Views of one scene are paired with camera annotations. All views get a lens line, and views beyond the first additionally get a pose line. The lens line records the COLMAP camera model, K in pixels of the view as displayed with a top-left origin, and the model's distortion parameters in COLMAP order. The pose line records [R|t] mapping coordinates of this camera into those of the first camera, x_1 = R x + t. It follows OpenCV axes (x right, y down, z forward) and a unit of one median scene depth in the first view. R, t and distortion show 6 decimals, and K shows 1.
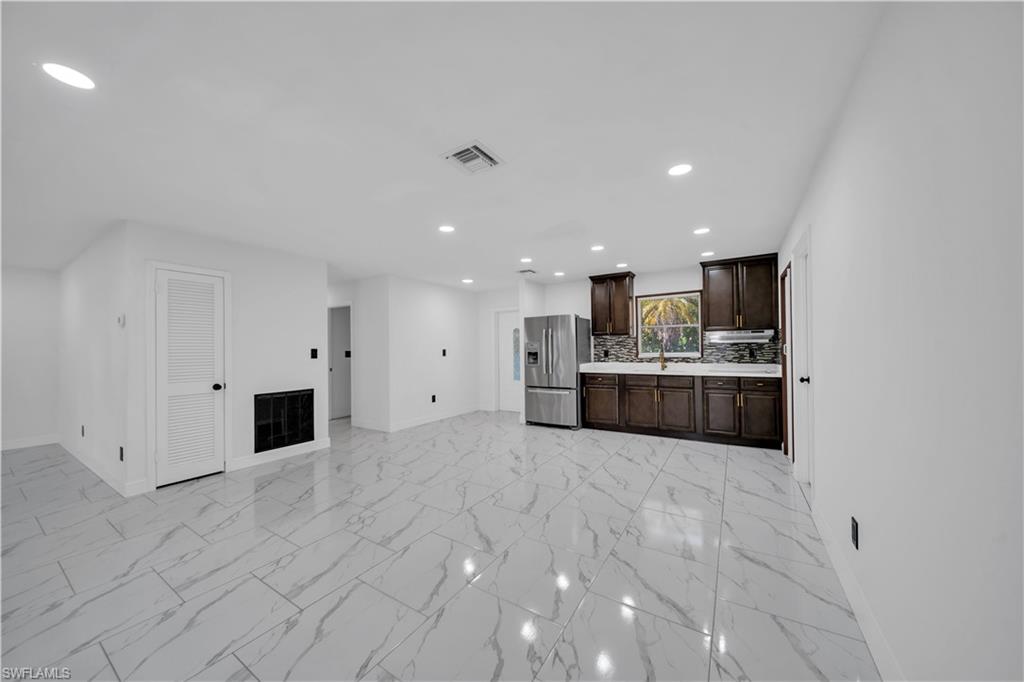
lens RADIAL K [[353.2, 0, 515.3], [0, 353.2, 344.1], [0, 0, 1]] dist [0.000150, -0.000860]
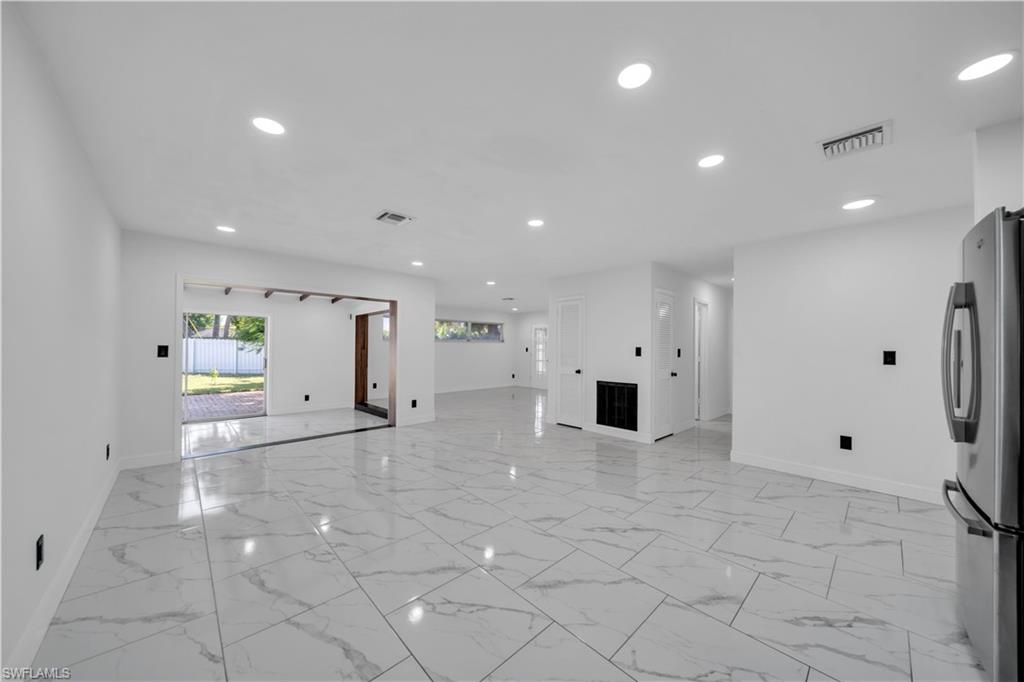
lens RADIAL K [[353.2, 0, 513.1], [0, 353.2, 347.2], [0, 0, 1]] dist [0.000150, -0.000860]
pose [[-0.248154, 0.006495, -0.968699, 0.639332], [0.008753, 0.999952, 0.004462, 0.005790], [0.968681, -0.007372, -0.248199, 1.005075]]
